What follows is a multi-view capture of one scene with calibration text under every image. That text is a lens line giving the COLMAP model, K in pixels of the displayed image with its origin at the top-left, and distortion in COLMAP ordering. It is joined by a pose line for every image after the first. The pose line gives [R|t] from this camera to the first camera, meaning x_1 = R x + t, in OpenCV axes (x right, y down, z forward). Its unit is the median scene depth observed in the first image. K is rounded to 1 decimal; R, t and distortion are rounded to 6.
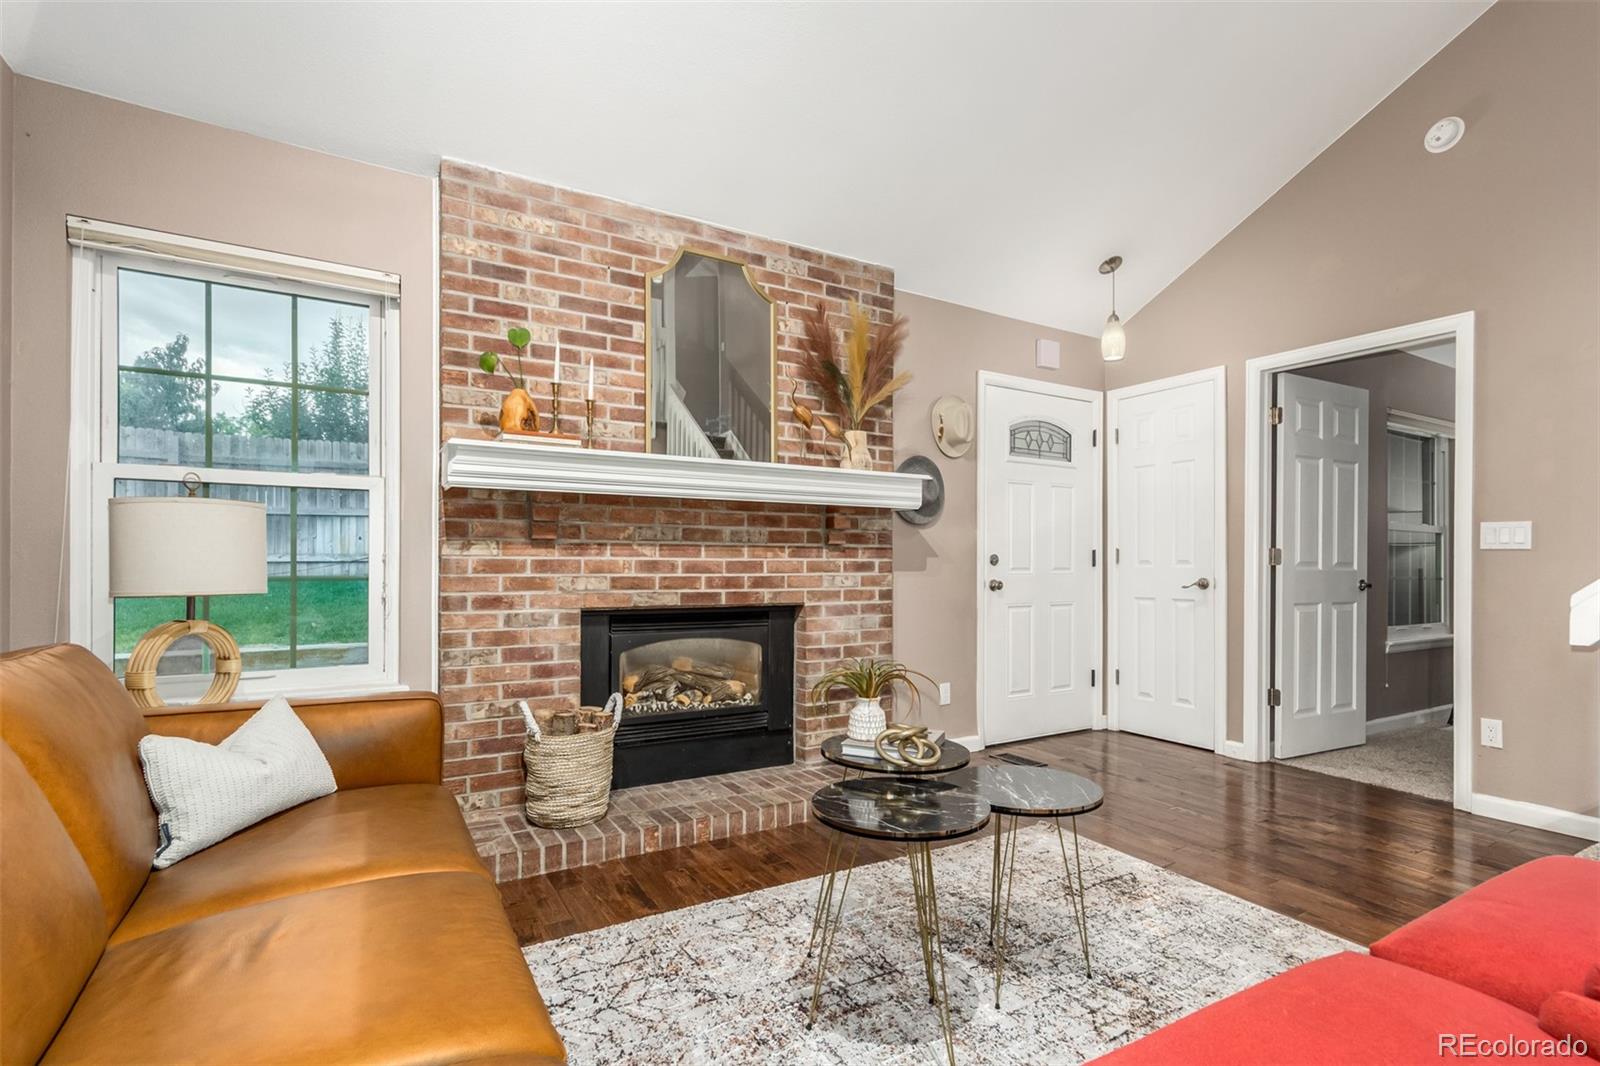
lens RADIAL K [[754.8, 0, 795.8], [0, 754.8, 563.2], [0, 0, 1]] dist [0.009385, -0.002353]
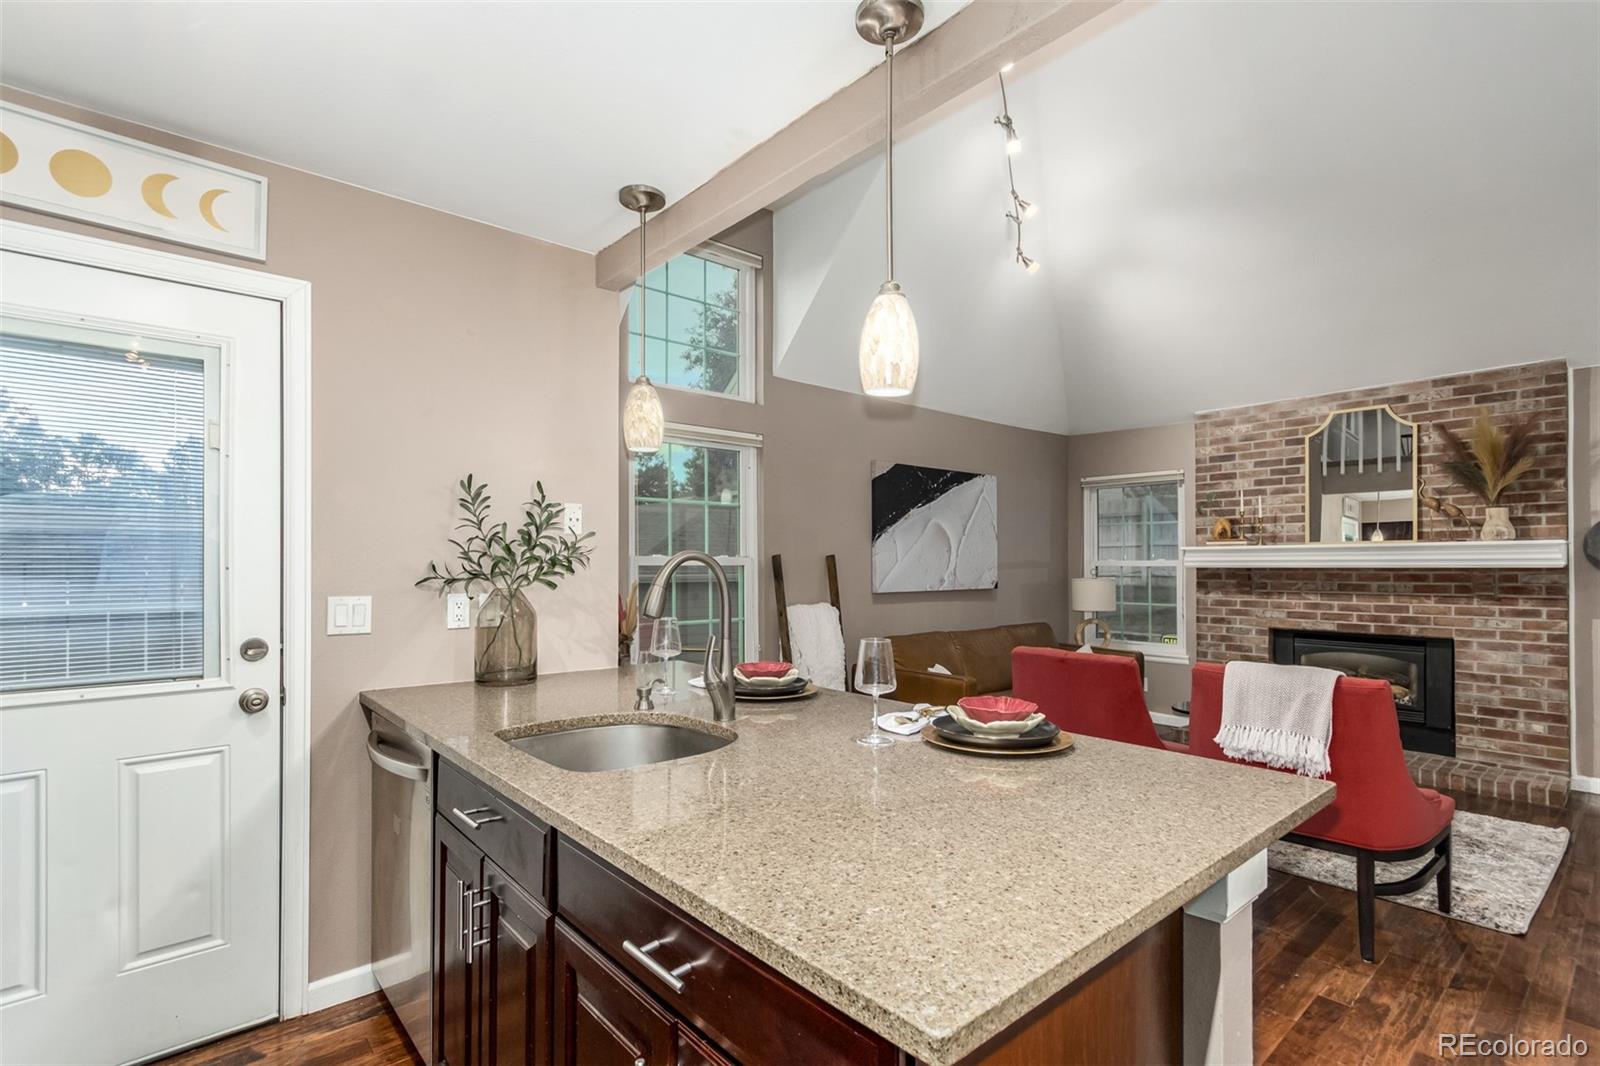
lens RADIAL K [[754.8, 0, 804.5], [0, 754.8, 559.2], [0, 0, 1]] dist [0.009385, -0.002353]
pose [[0.194239, -0.010875, -0.980894, 1.226604], [0.005170, 0.999936, -0.010062, -0.087779], [0.980941, -0.003117, 0.194282, -0.441414]]
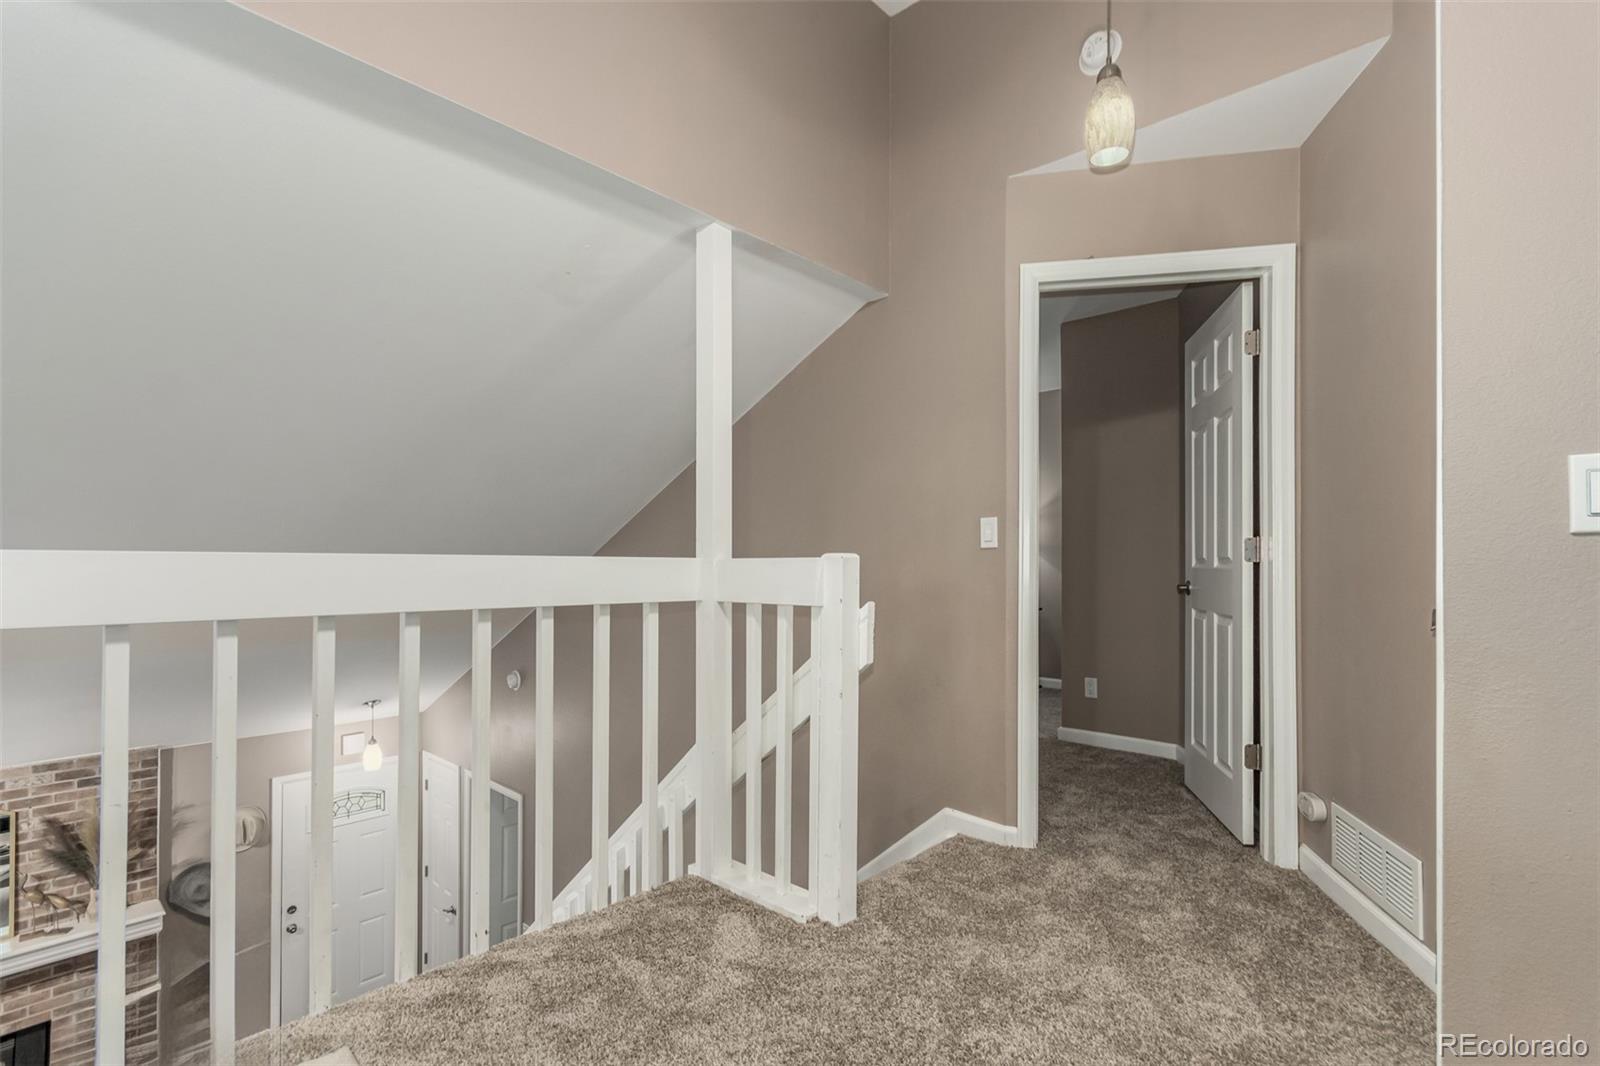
lens RADIAL K [[754.8, 0, 809.9], [0, 754.8, 545.0], [0, 0, 1]] dist [0.009385, -0.002353]
pose [[0.962992, -0.002825, 0.269514, 1.062782], [0.003726, 0.999989, -0.002832, -0.878019], [-0.269503, 0.003732, 0.962992, -0.777906]]
